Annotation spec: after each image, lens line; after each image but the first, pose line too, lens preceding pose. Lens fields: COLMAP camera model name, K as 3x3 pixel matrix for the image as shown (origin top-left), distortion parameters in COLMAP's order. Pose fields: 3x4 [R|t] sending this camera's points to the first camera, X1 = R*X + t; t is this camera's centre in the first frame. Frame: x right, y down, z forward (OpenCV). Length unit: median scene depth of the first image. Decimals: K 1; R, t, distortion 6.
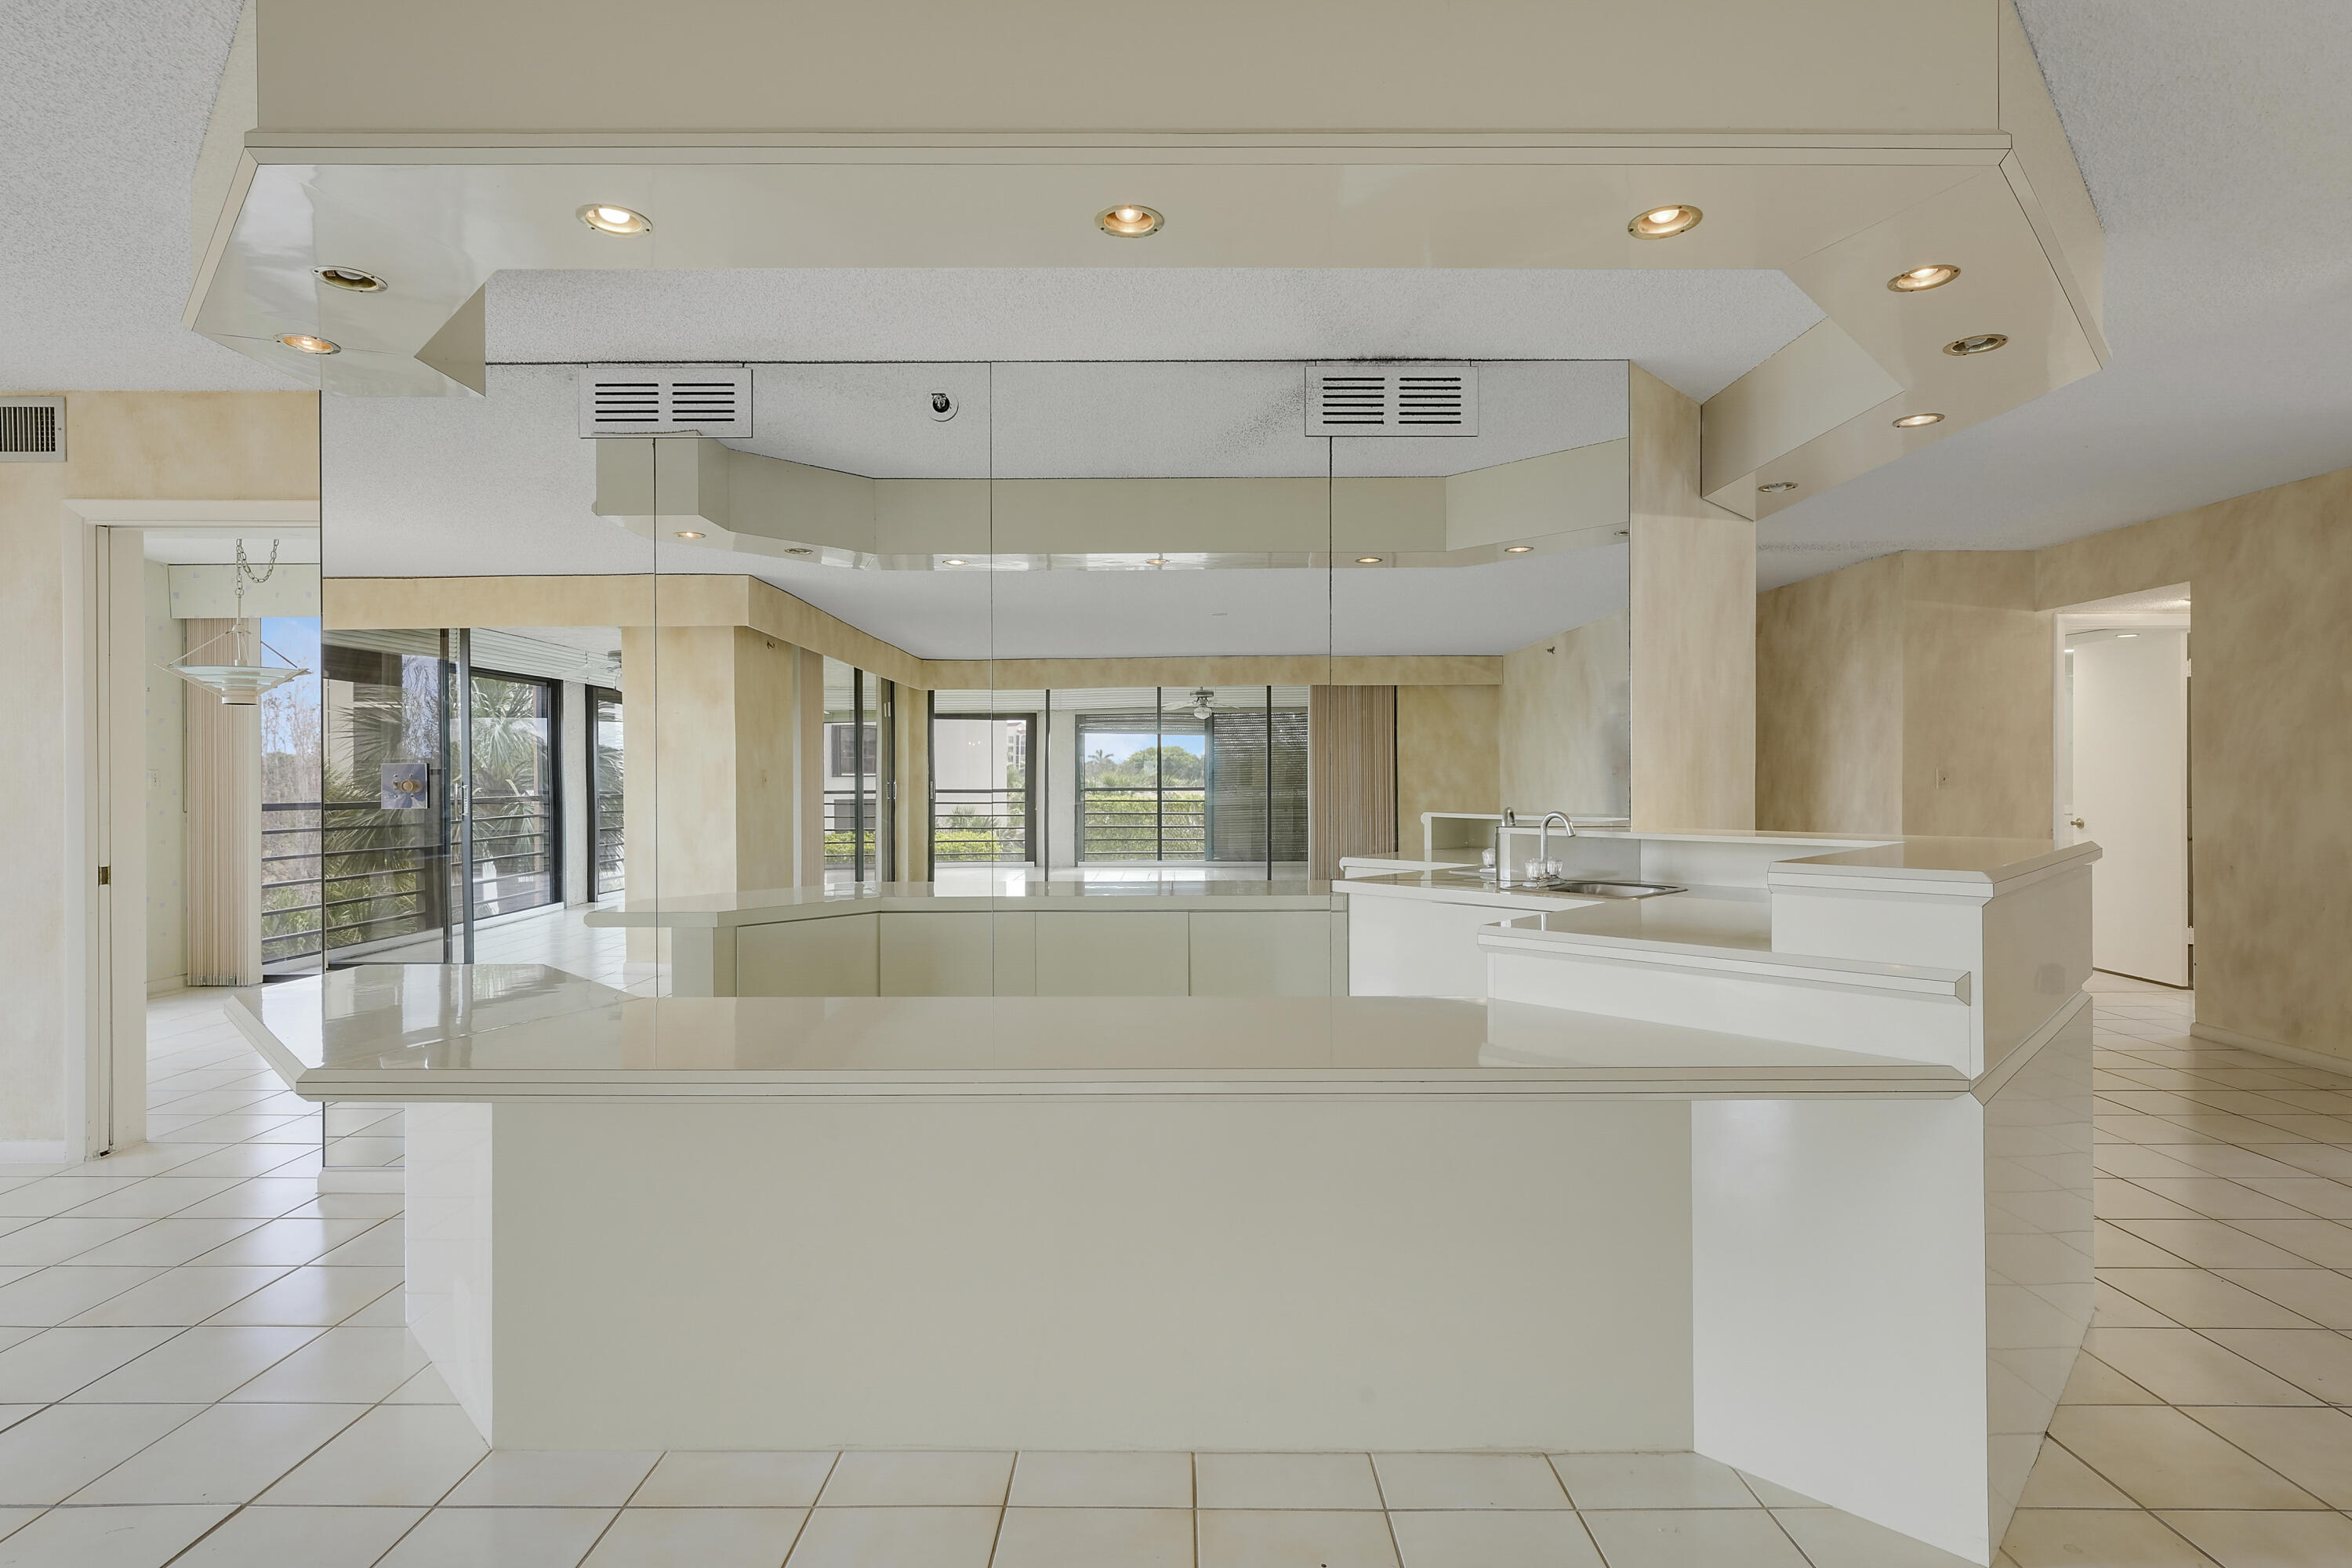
lens RADIAL K [[1172.8, 0, 1188.8], [0, 1172.8, 762.8], [0, 0, 1]] dist [-0.012206, 0.001851]
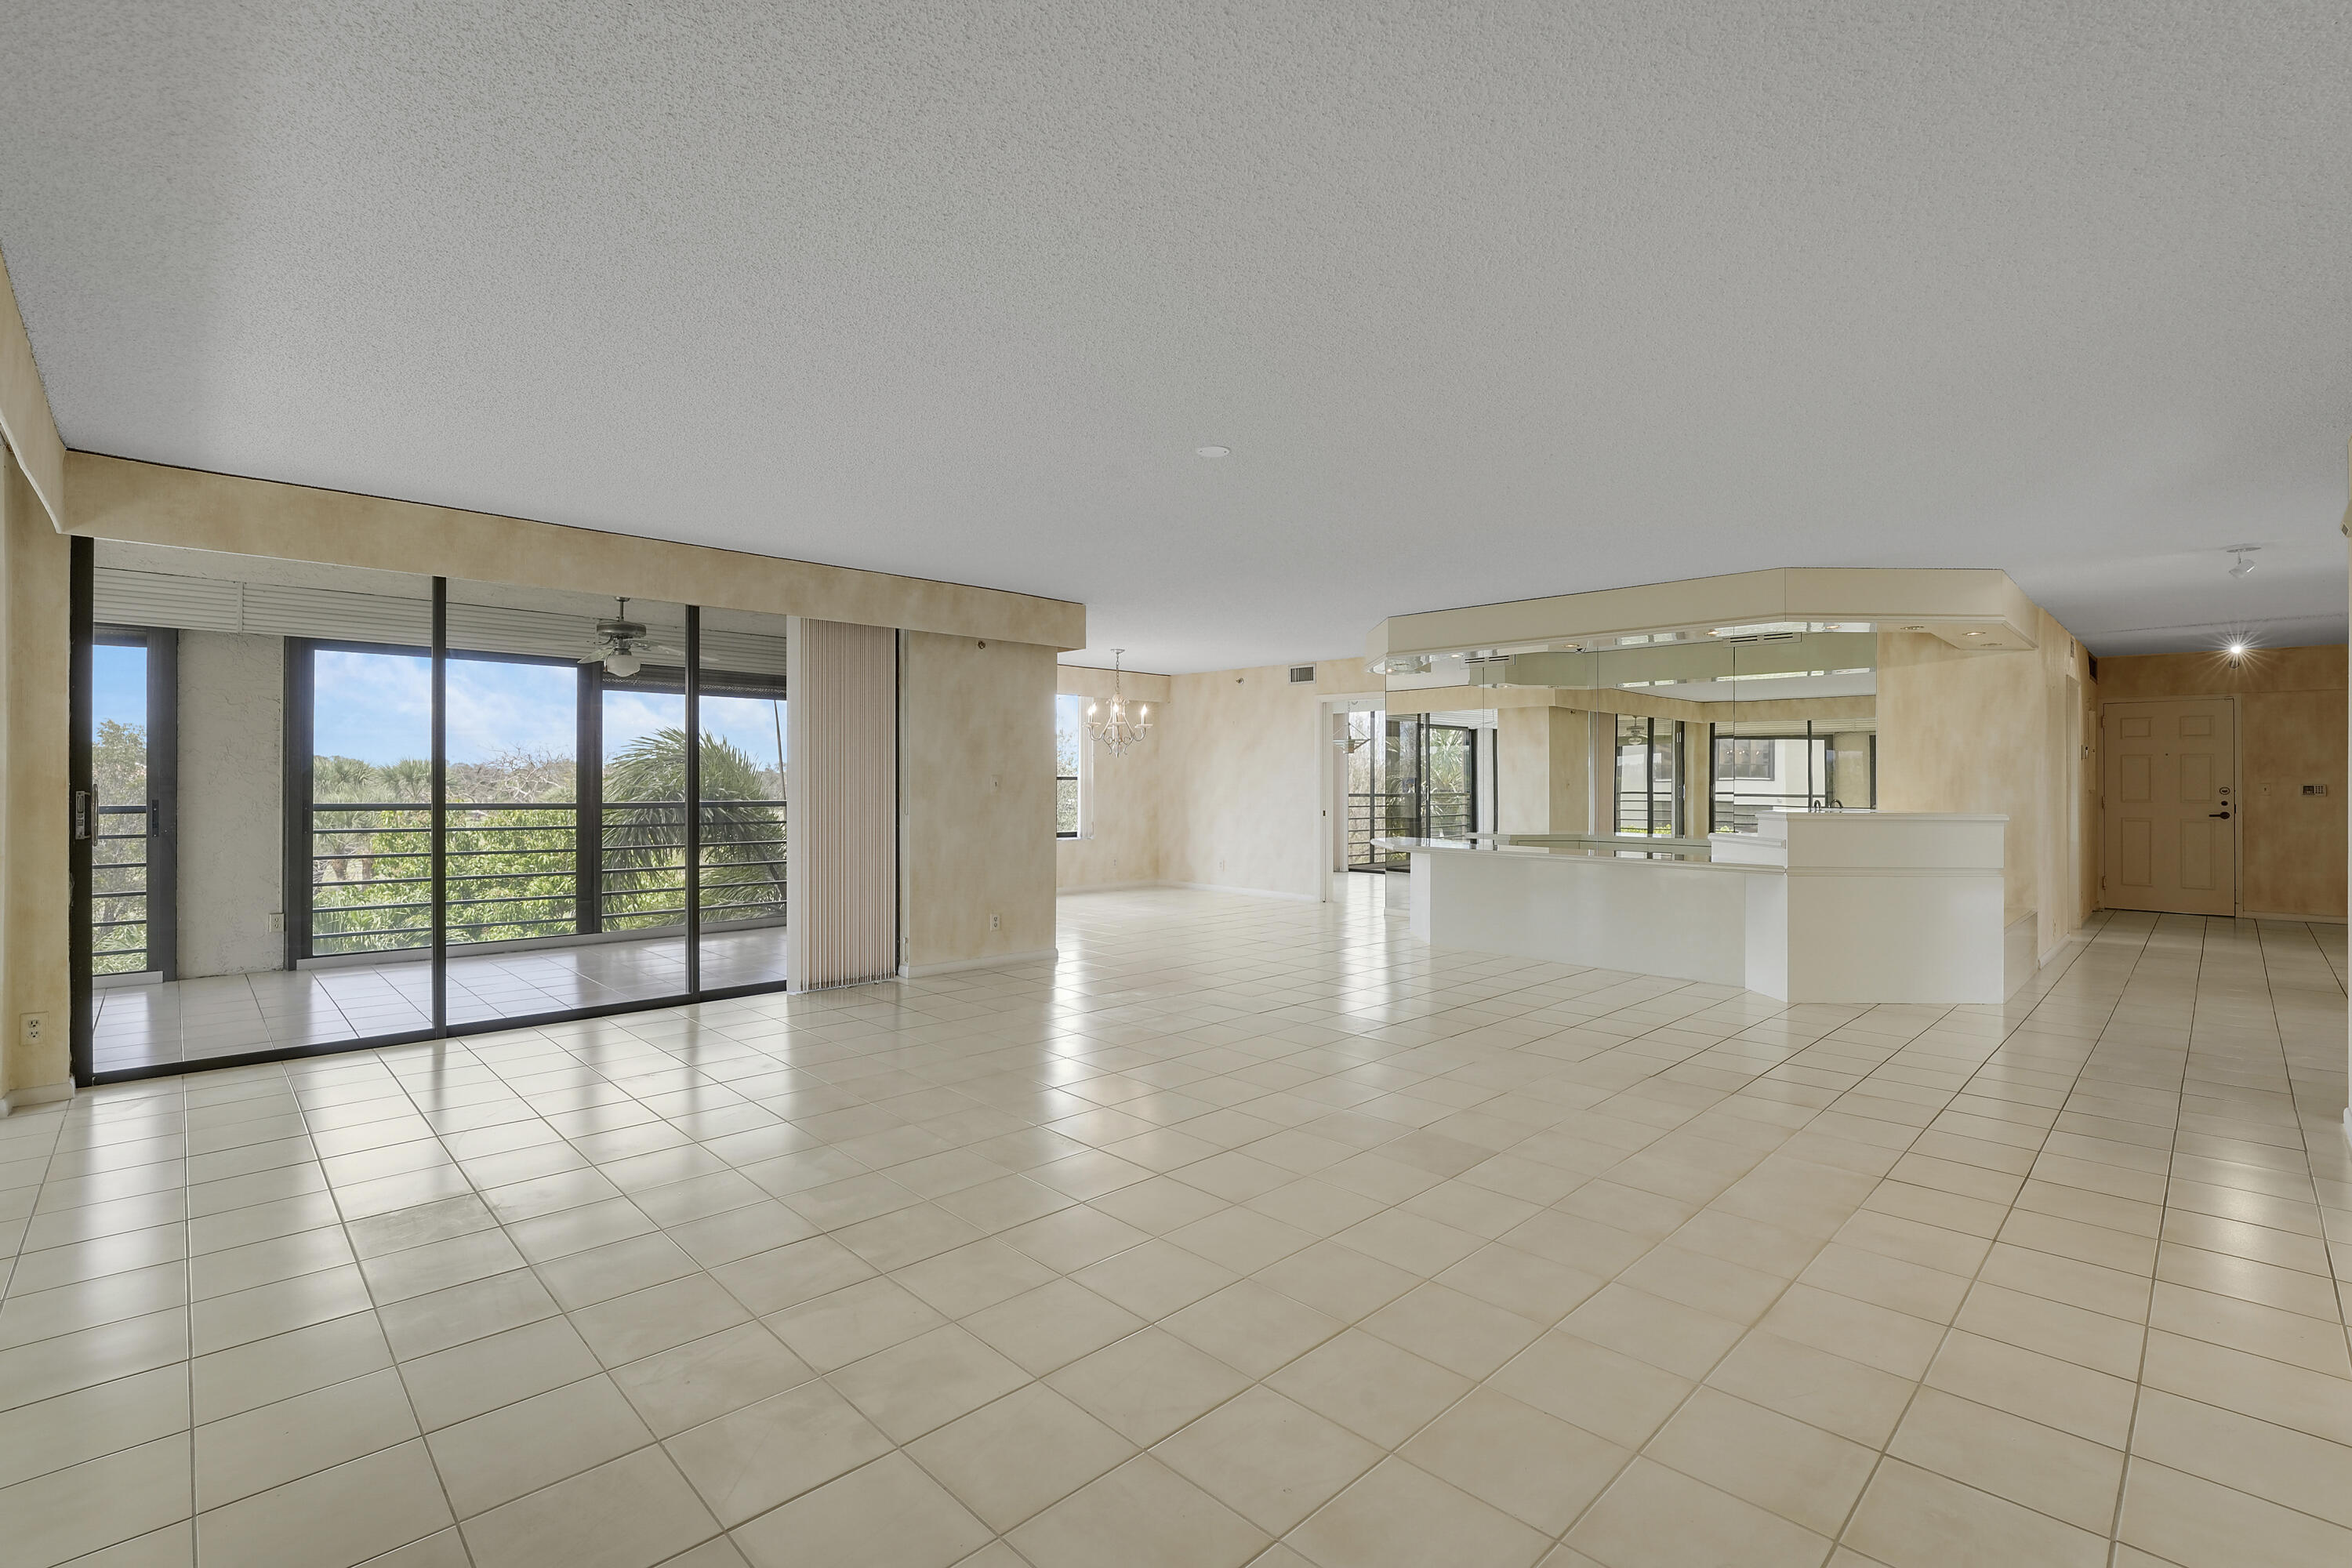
lens RADIAL K [[1024.7, 0, 1162.8], [0, 1024.7, 774.9], [0, 0, 1]] dist [-0.017828, -0.000837]
pose [[0.688451, 0.000355, -0.725282, 0.406623], [0.003642, 0.999986, 0.003946, -0.010301], [0.725273, -0.005358, 0.688440, -0.643434]]
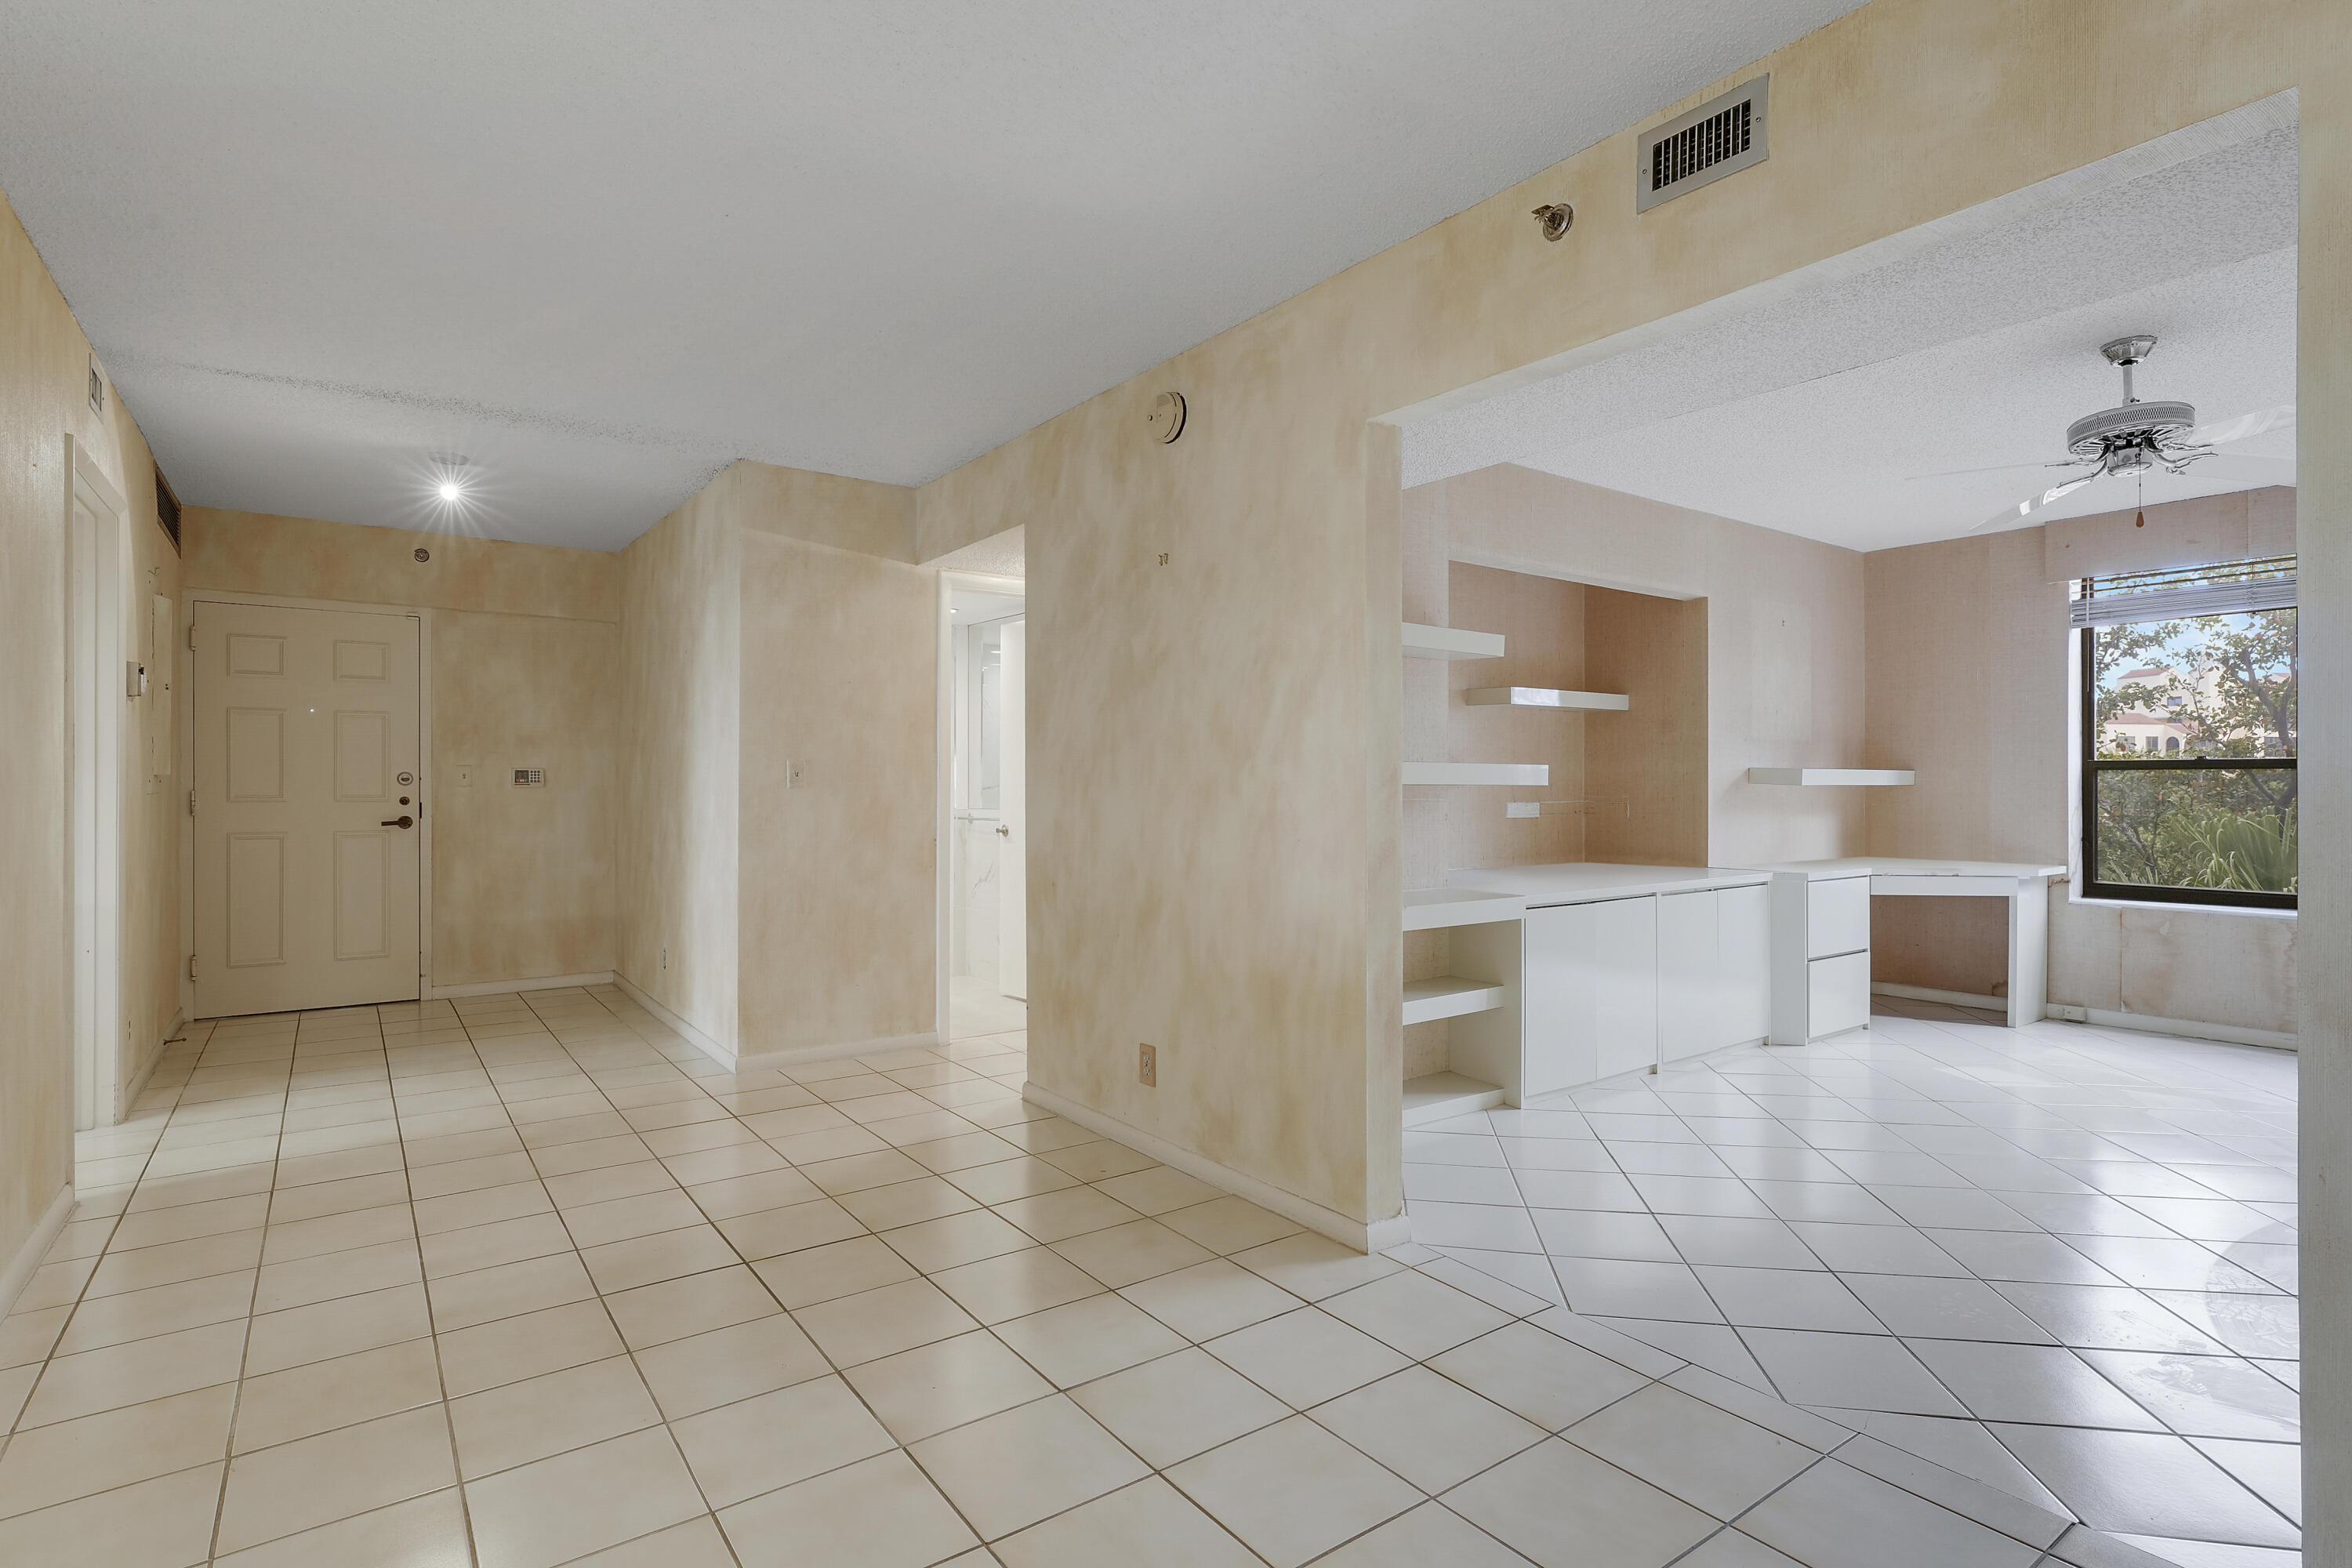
lens RADIAL K [[1172.8, 0, 1190.8], [0, 1172.8, 787.4], [0, 0, 1]] dist [-0.012206, 0.001851]
pose [[0.806438, 0.006029, 0.591288, 0.370507], [-0.015531, 0.999819, 0.010988, 0.008533], [-0.591115, -0.018045, 0.806386, 0.223114]]
